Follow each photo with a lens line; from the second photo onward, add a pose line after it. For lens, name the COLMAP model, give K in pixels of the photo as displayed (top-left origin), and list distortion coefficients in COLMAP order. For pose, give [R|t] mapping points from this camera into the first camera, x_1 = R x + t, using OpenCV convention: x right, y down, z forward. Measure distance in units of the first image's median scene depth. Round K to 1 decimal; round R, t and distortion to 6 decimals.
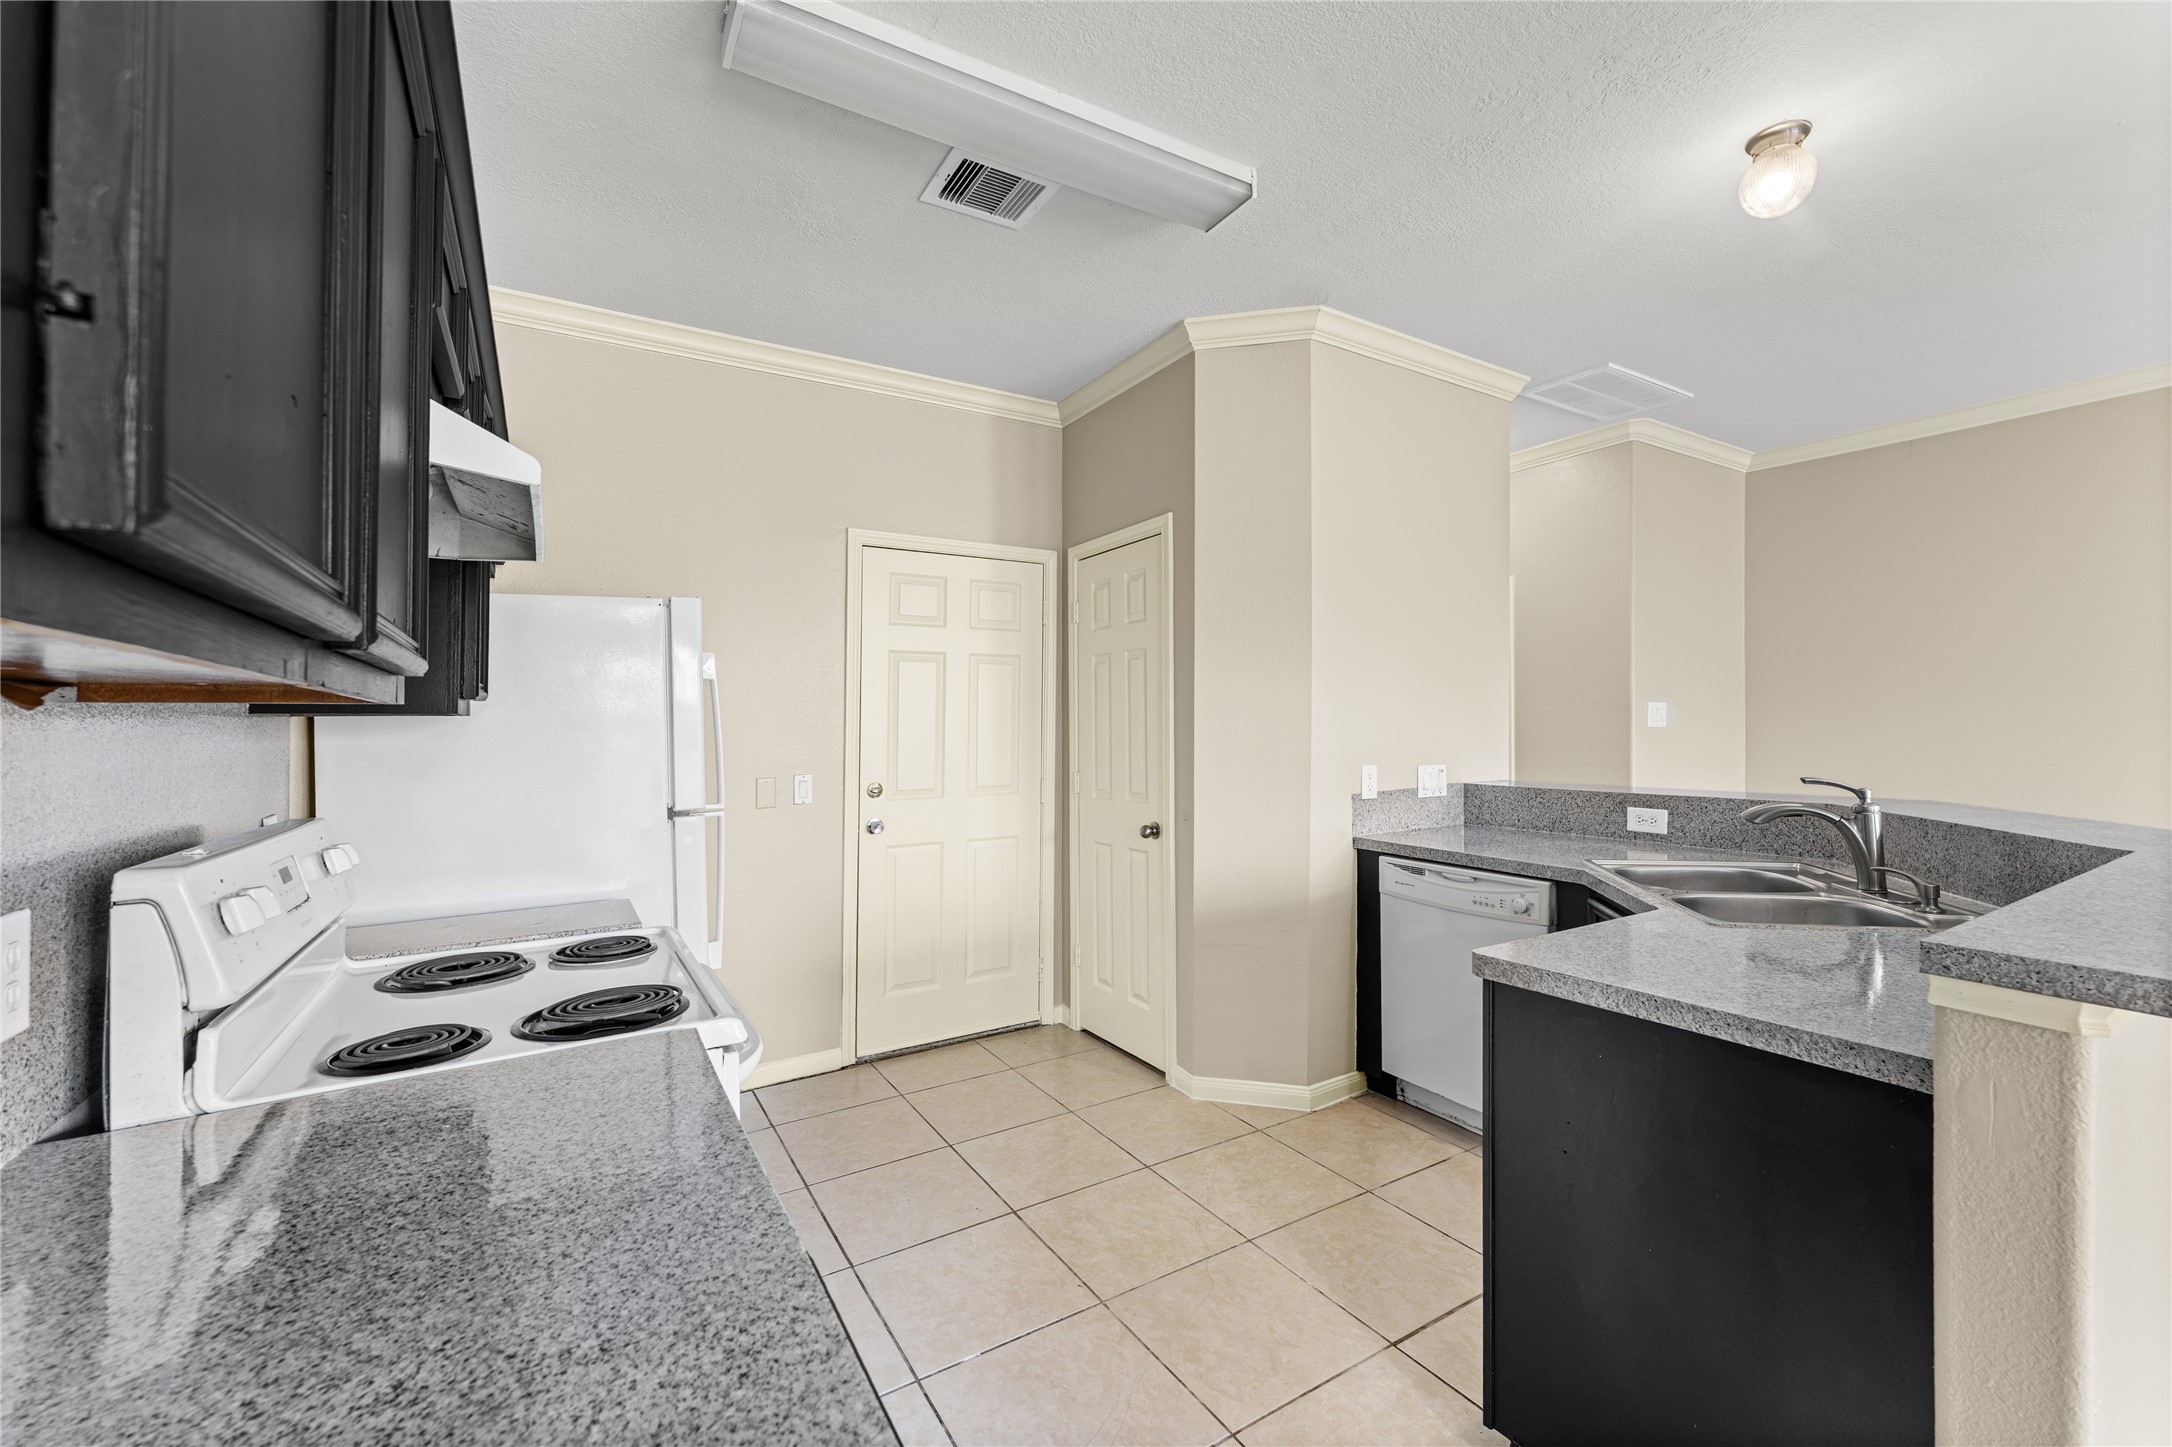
lens RADIAL K [[872.1, 0, 1095.7], [0, 872.1, 710.8], [0, 0, 1]] dist [0.002223, 0.000098]
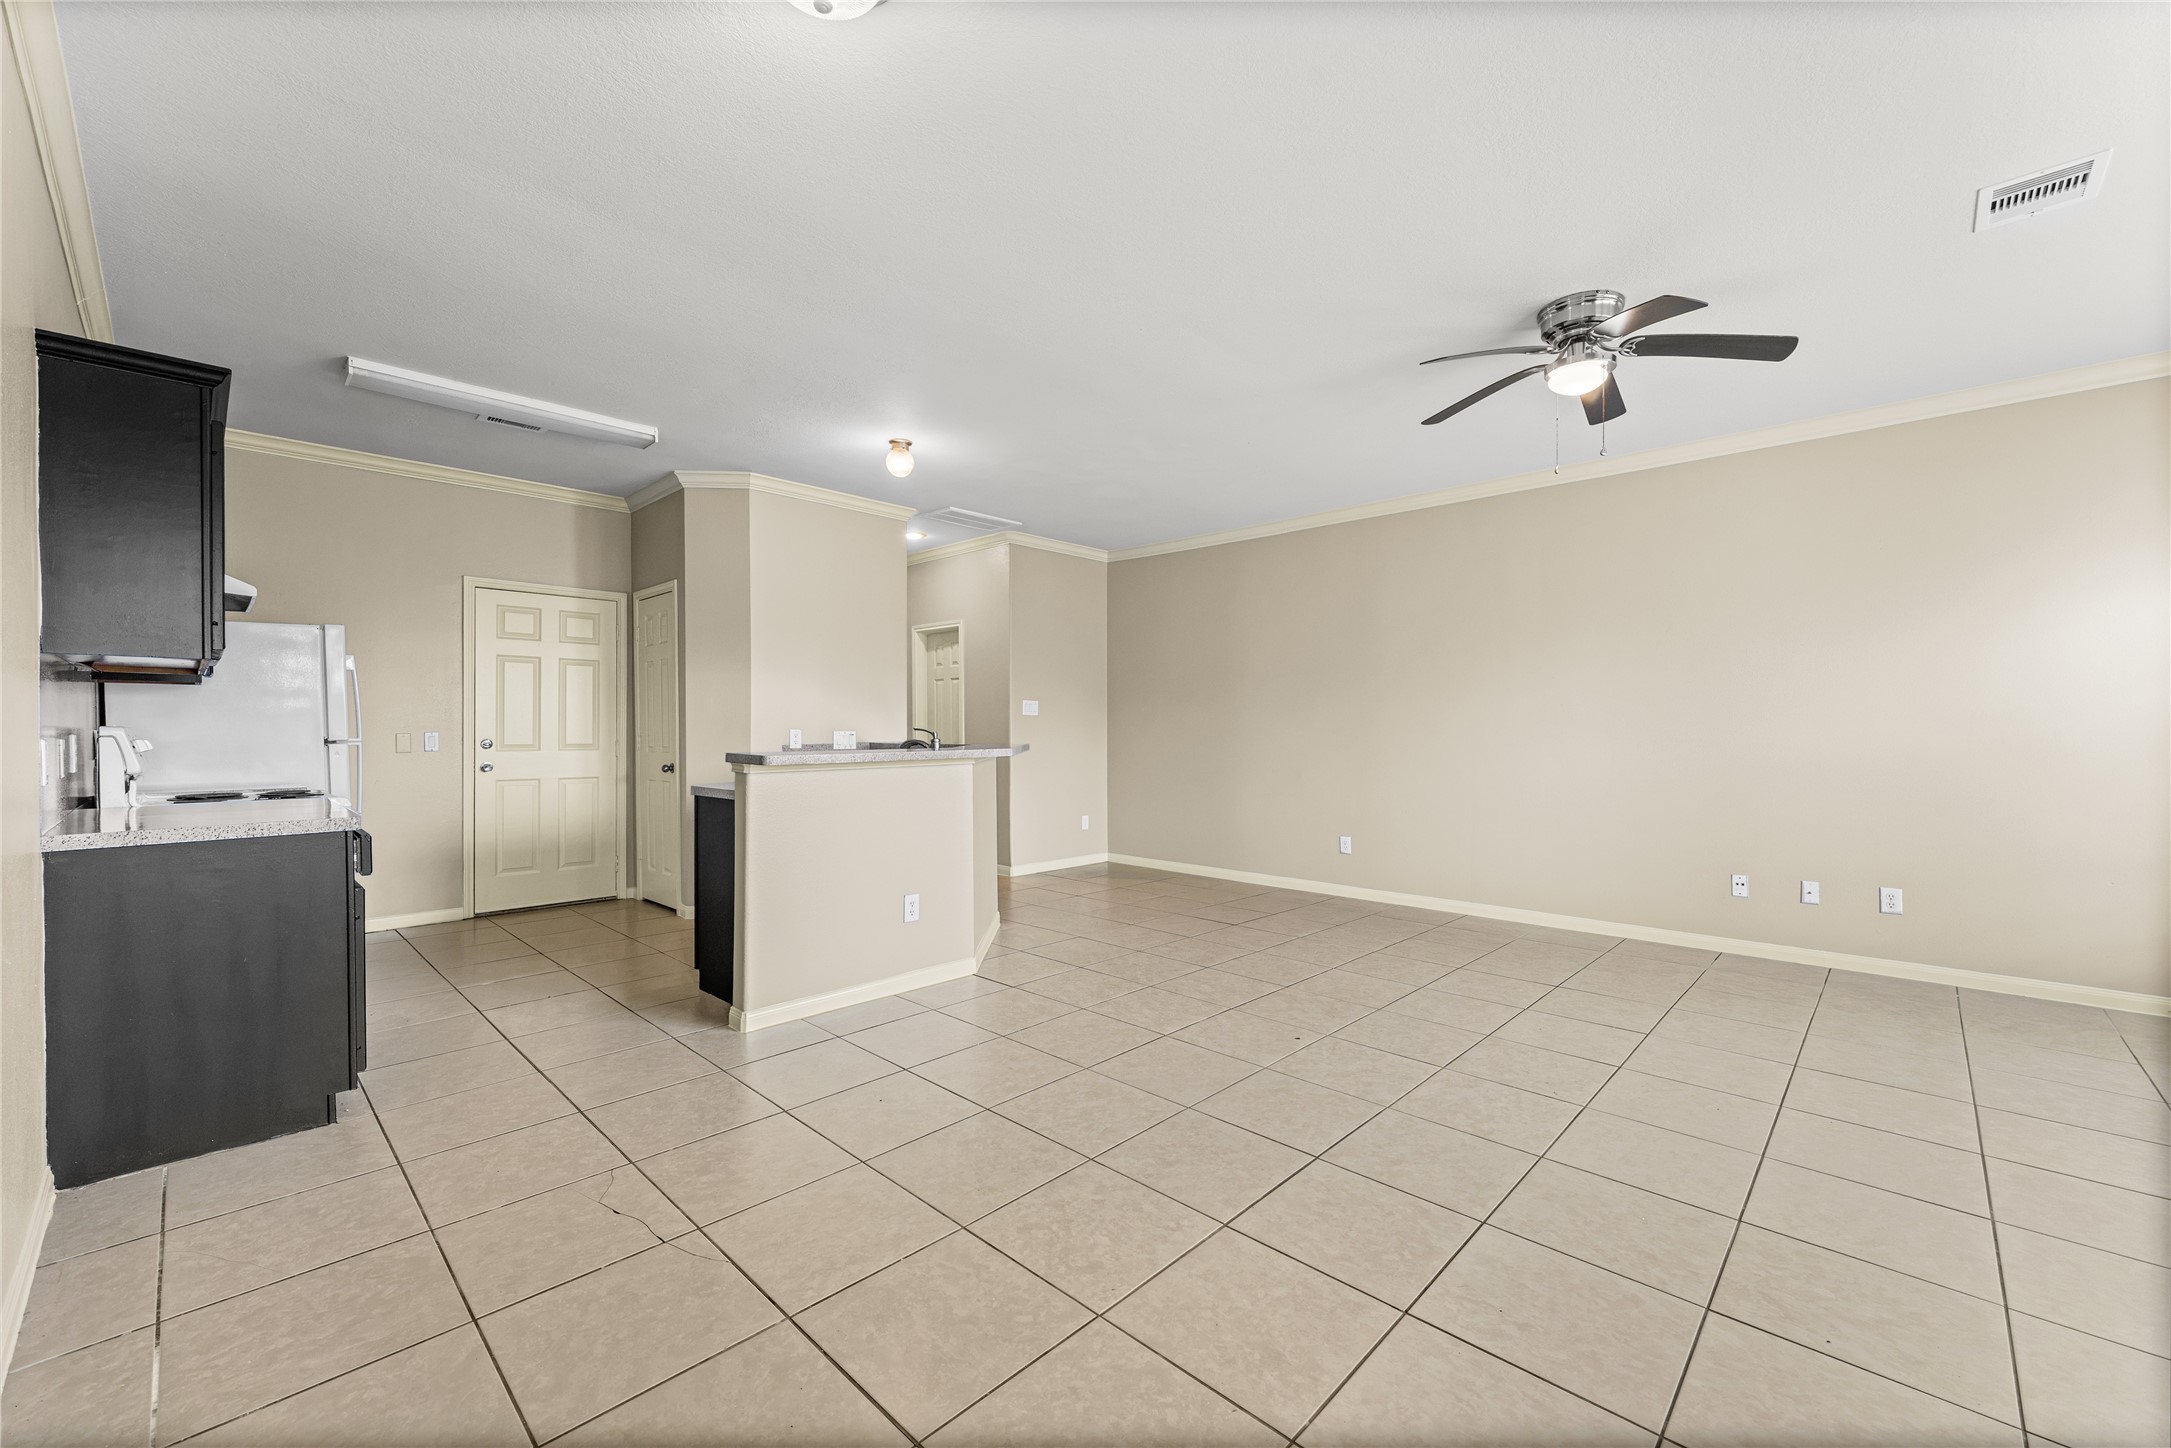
lens RADIAL K [[859.6, 0, 1076.8], [0, 859.6, 748.4], [0, 0, 1]] dist [0.001773, 0.000117]
pose [[0.971149, 0.007181, 0.238365, 0.412216], [-0.016100, 0.999240, 0.035491, 0.027116], [-0.237929, -0.038305, 0.970527, -0.759964]]
